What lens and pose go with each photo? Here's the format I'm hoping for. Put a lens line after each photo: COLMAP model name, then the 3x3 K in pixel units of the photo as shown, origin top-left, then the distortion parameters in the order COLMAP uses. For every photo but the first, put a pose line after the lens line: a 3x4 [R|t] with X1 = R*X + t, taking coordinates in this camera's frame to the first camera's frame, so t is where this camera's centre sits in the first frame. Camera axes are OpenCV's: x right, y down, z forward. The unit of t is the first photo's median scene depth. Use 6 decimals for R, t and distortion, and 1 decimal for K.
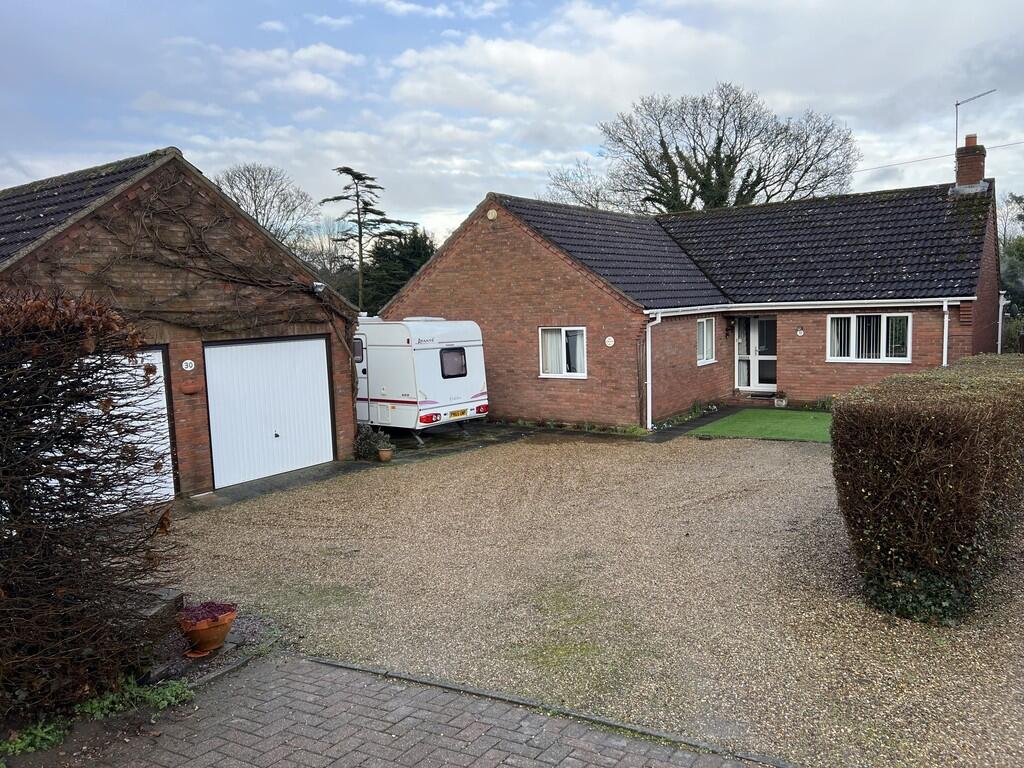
lens RADIAL K [[776.2, 0, 514.1], [0, 776.2, 383.1], [0, 0, 1]] dist [0.025022, -0.005990]
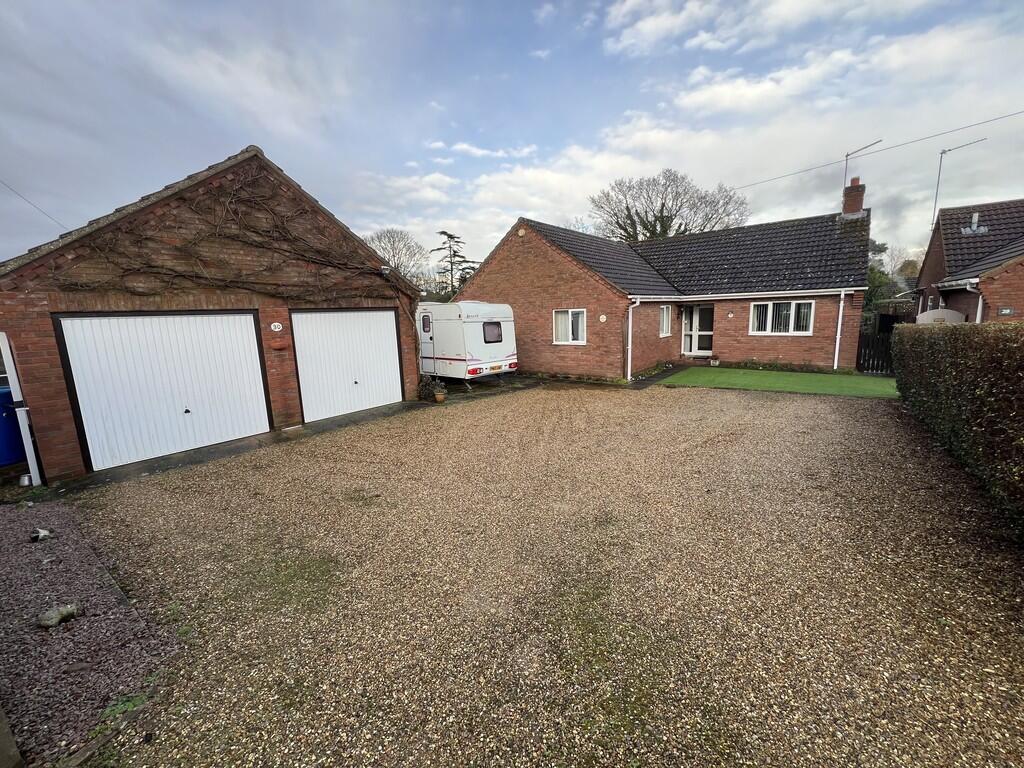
lens RADIAL K [[405.4, 0, 512.2], [0, 405.4, 380.5], [0, 0, 1]] dist [-0.001749, 0.000019]
pose [[0.997995, 0.008946, -0.062664, 0.004558], [-0.004911, 0.997922, 0.064242, 0.012995], [0.063108, -0.063806, 0.995965, 0.239095]]
